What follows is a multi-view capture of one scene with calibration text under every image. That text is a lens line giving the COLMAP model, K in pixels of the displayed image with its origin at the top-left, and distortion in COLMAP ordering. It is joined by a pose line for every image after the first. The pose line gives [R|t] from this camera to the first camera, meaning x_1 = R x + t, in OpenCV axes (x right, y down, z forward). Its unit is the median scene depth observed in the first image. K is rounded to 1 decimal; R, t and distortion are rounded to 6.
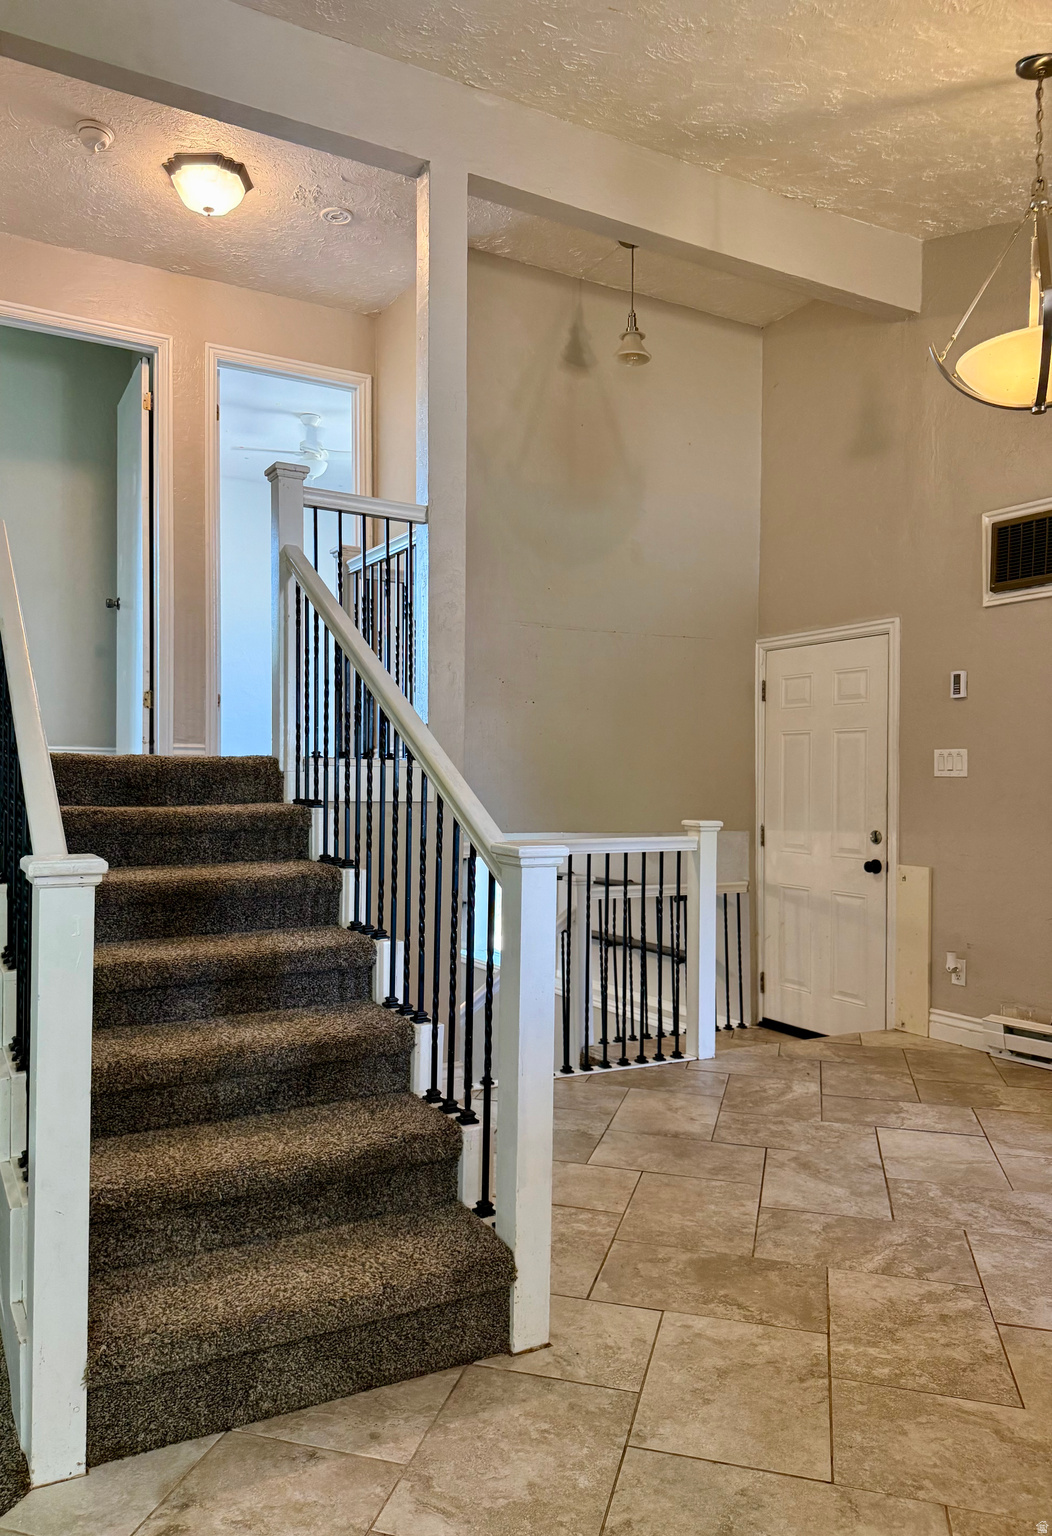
lens RADIAL K [[1091.6, 0, 469.7], [0, 1091.6, 771.2], [0, 0, 1]] dist [0.036245, -0.051710]
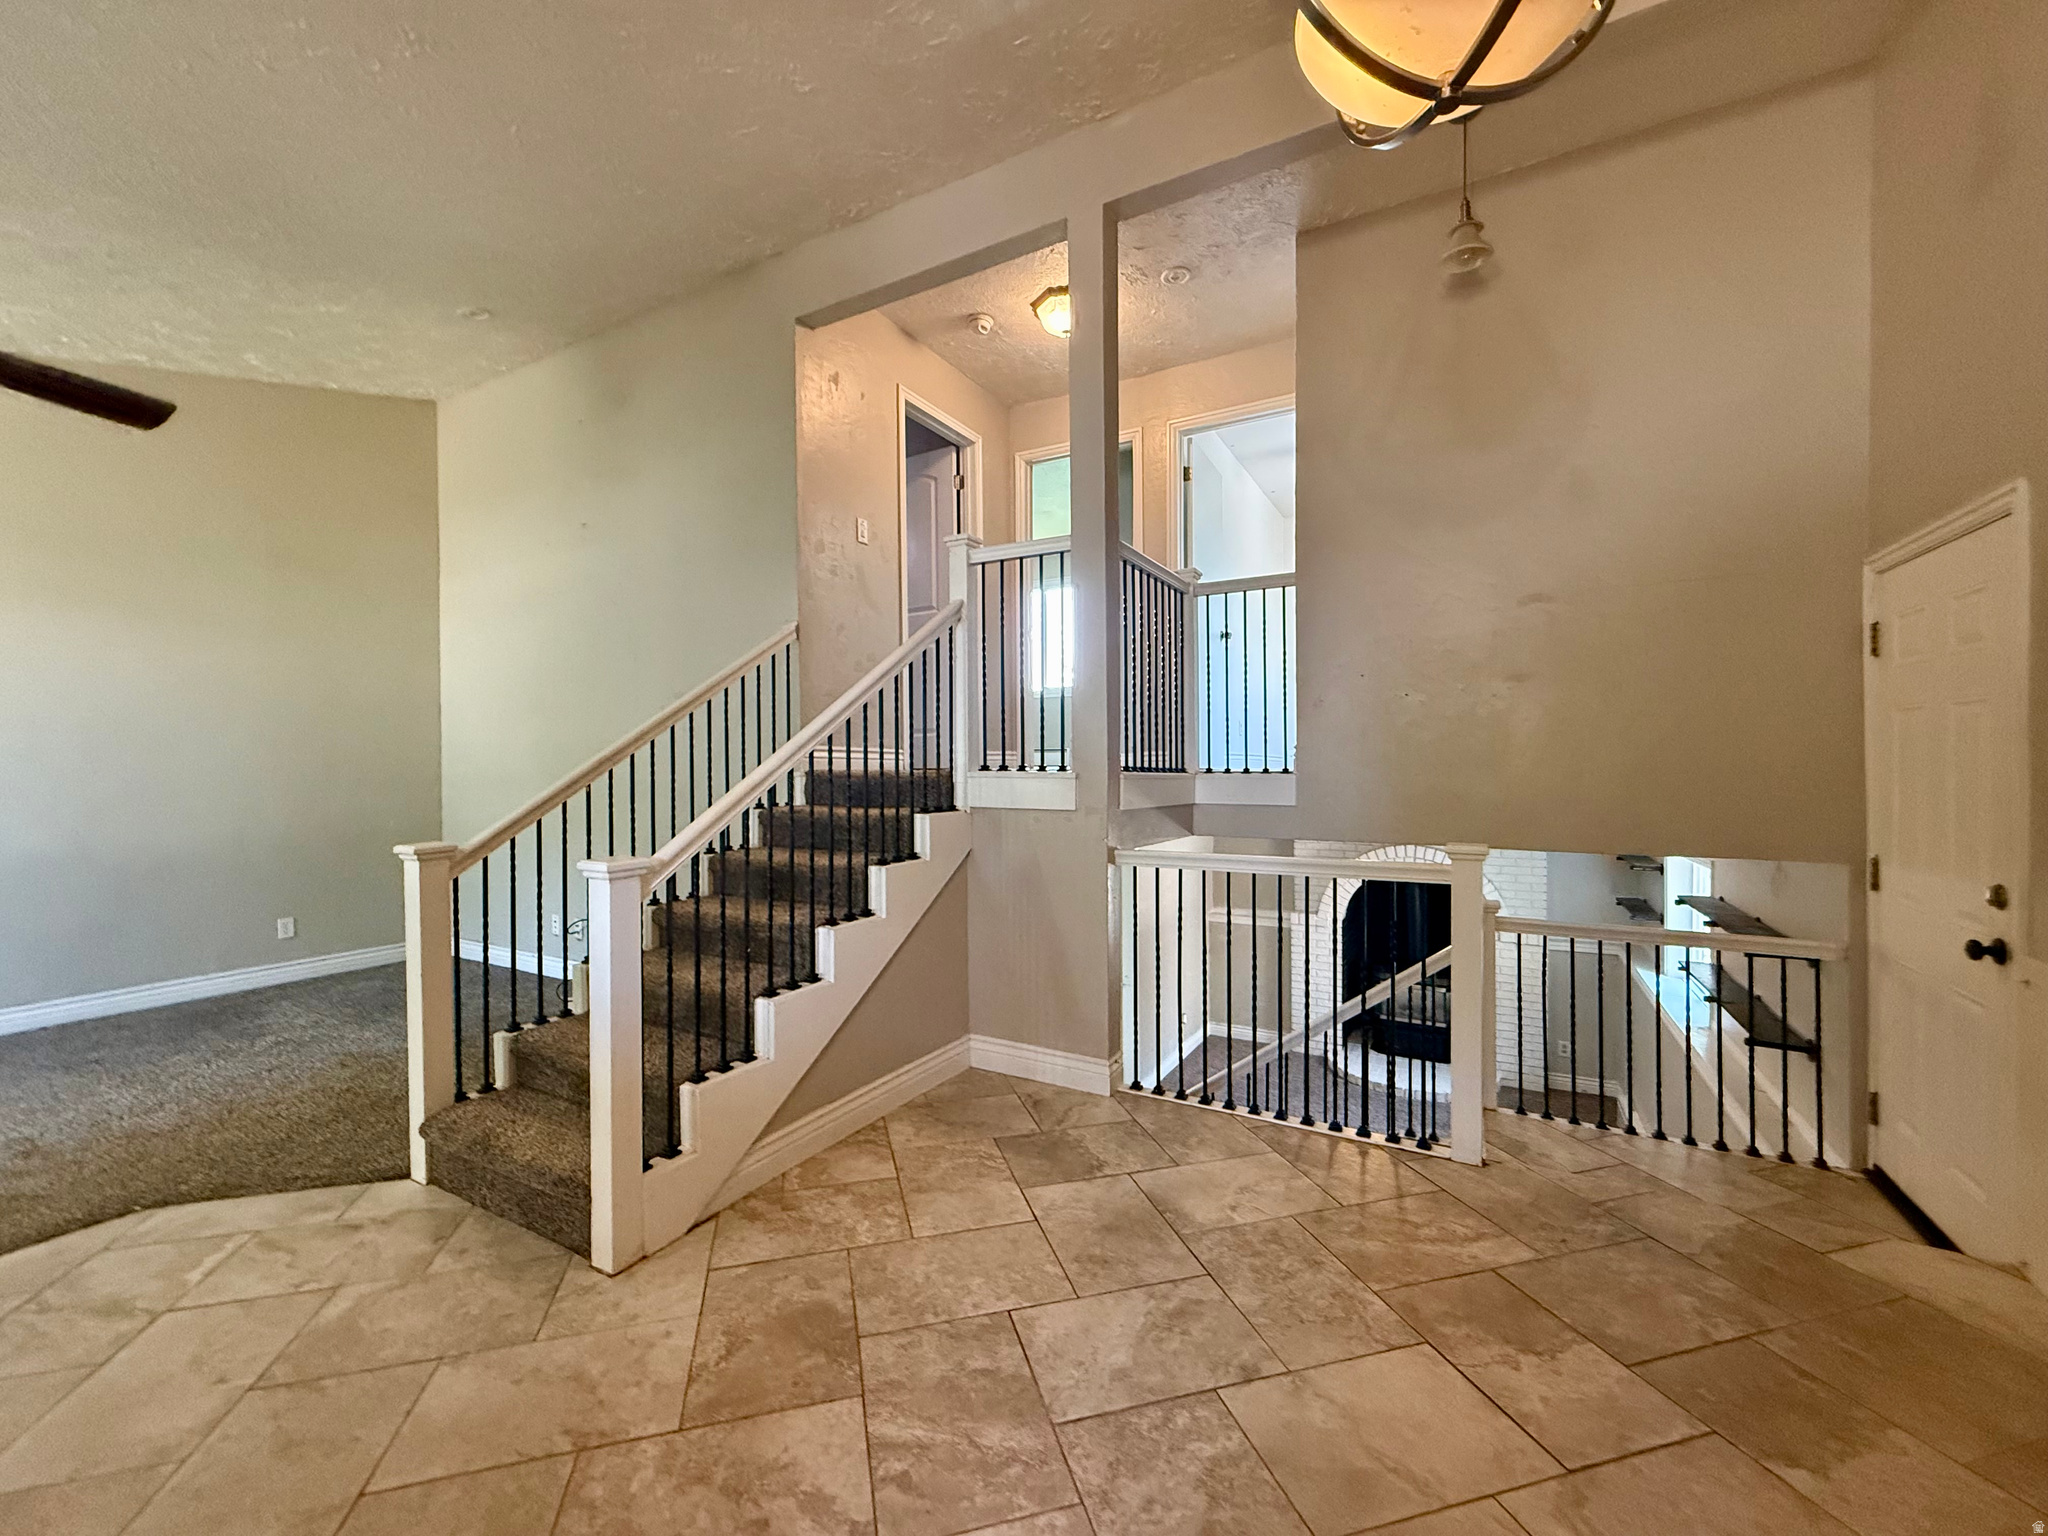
lens RADIAL K [[822.7, 0, 1024.7], [0, 822.7, 763.6], [0, 0, 1]] dist [0.002644, 0.000159]
pose [[0.534561, -0.009060, -0.845081, 0.529060], [0.017557, 0.999846, 0.000387, -0.015492], [0.844948, -0.015044, 0.534637, 0.443703]]
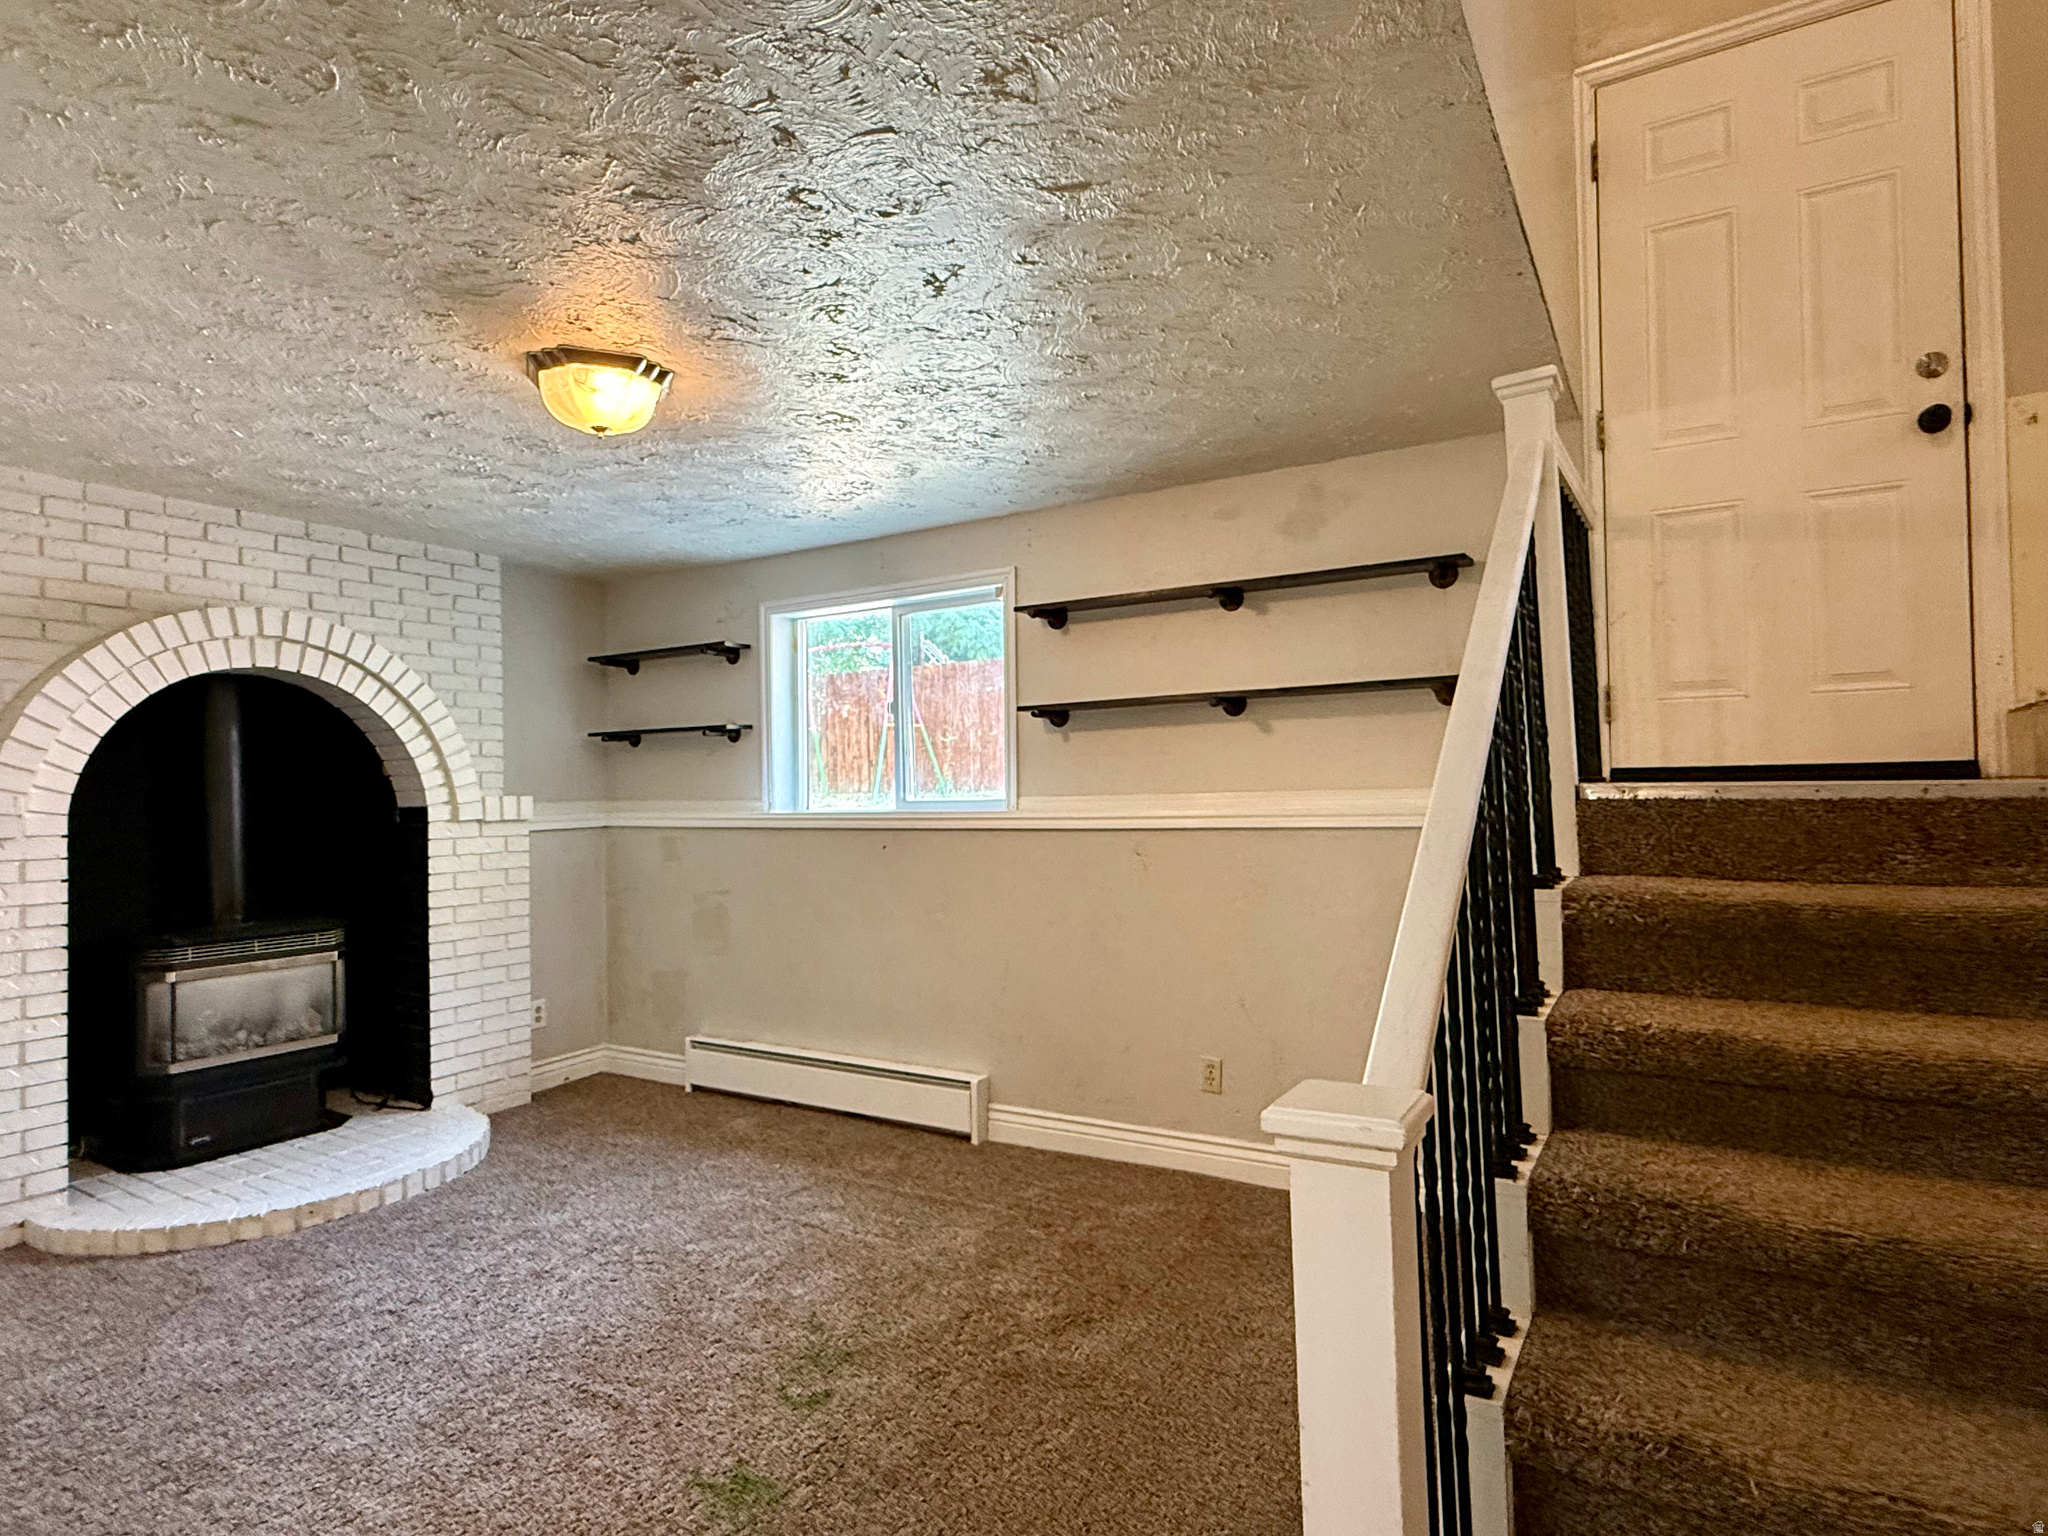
lens RADIAL K [[1120.6, 0, 1024.0], [0, 1120.6, 768.0], [0, 0, 1]] dist [-0.000598, -0.000161]
pose [[0.858969, -0.015760, 0.511786, -0.334638], [0.021680, 0.999749, -0.005600, 0.287338], [-0.511569, 0.015906, 0.859095, 0.880307]]
